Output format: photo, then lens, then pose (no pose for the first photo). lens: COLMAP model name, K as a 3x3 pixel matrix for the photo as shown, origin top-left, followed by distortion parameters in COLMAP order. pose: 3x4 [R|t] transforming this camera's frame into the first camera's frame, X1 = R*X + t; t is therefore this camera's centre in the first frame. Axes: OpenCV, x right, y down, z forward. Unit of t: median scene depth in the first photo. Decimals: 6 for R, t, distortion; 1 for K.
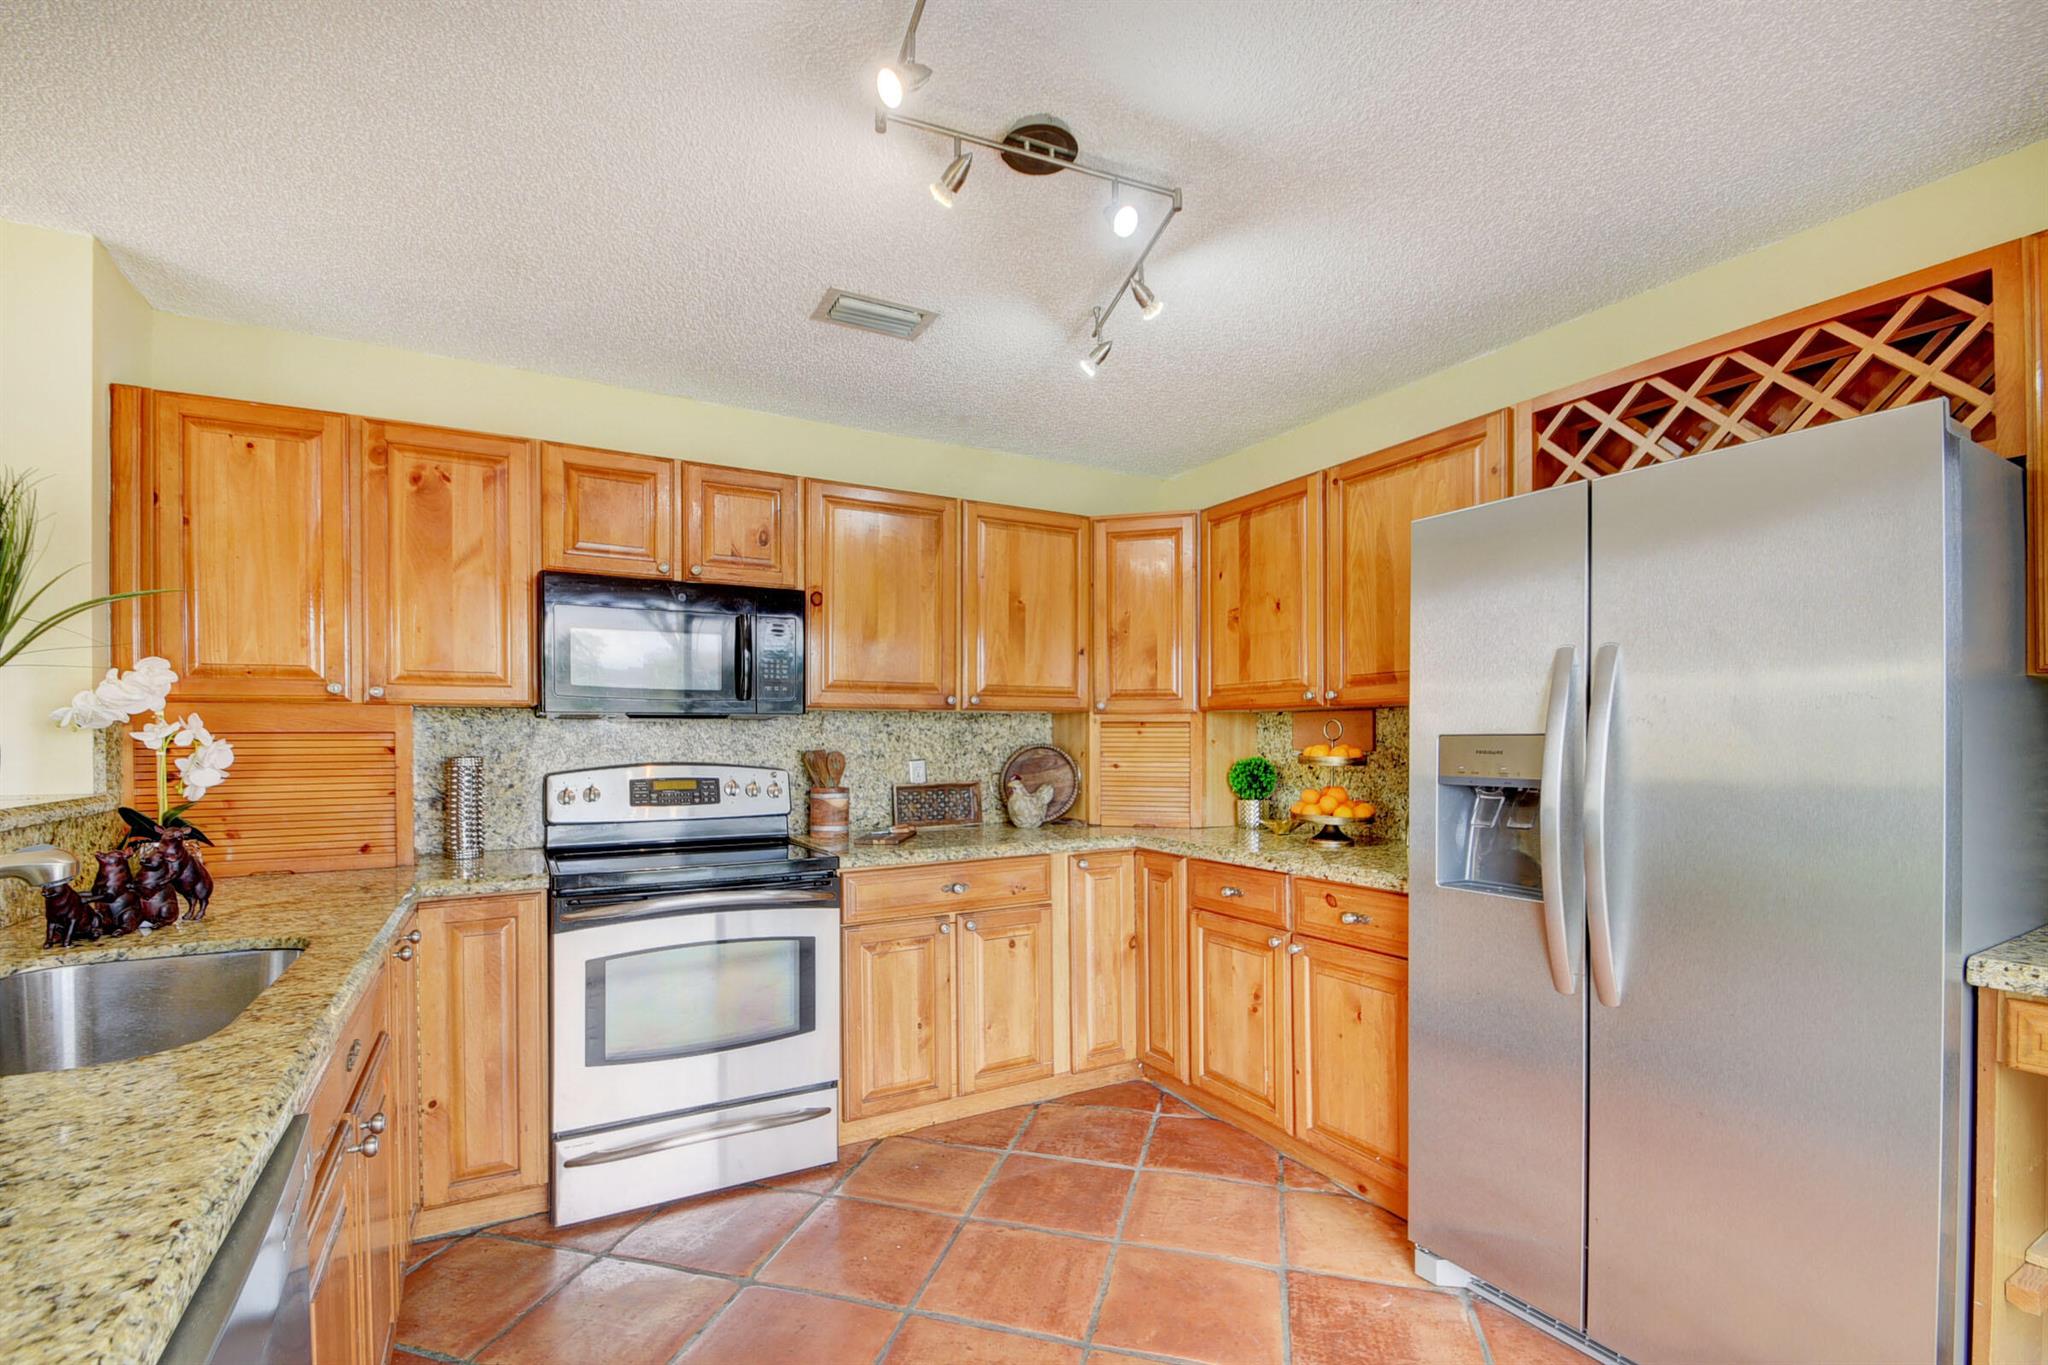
lens RADIAL K [[916.3, 0, 1026.7], [0, 916.3, 739.7], [0, 0, 1]] dist [0.002186, -0.016519]
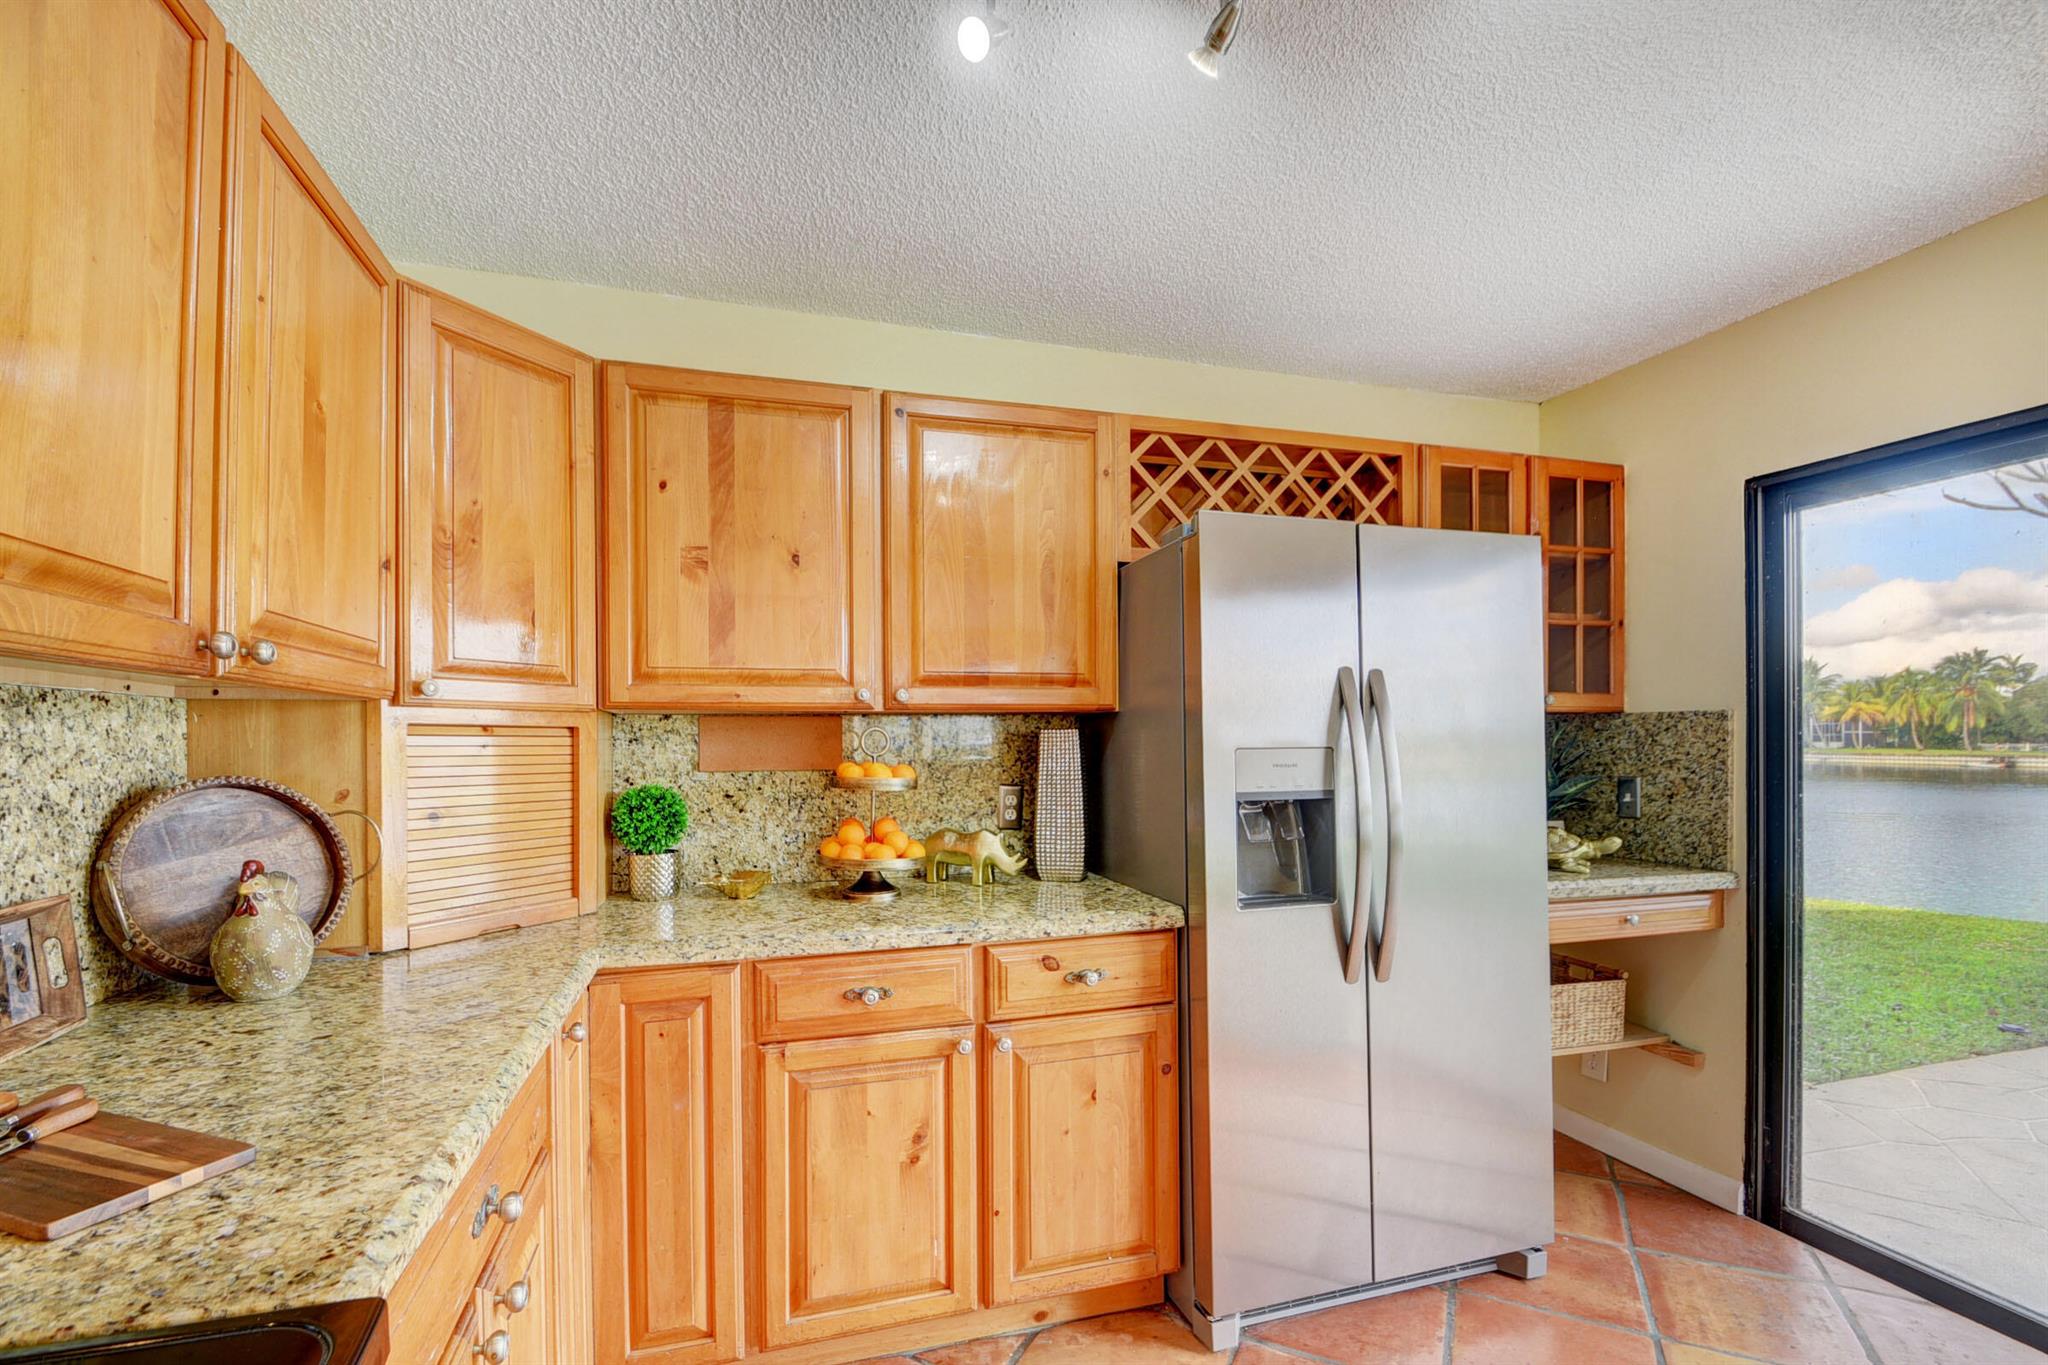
lens RADIAL K [[916.3, 0, 1026.7], [0, 916.3, 739.7], [0, 0, 1]] dist [0.002186, -0.016519]
pose [[0.210327, 0.004377, 0.977621, -0.352164], [0.006446, 0.999962, -0.005863, -0.007618], [-0.977610, 0.007535, 0.210291, 0.699919]]
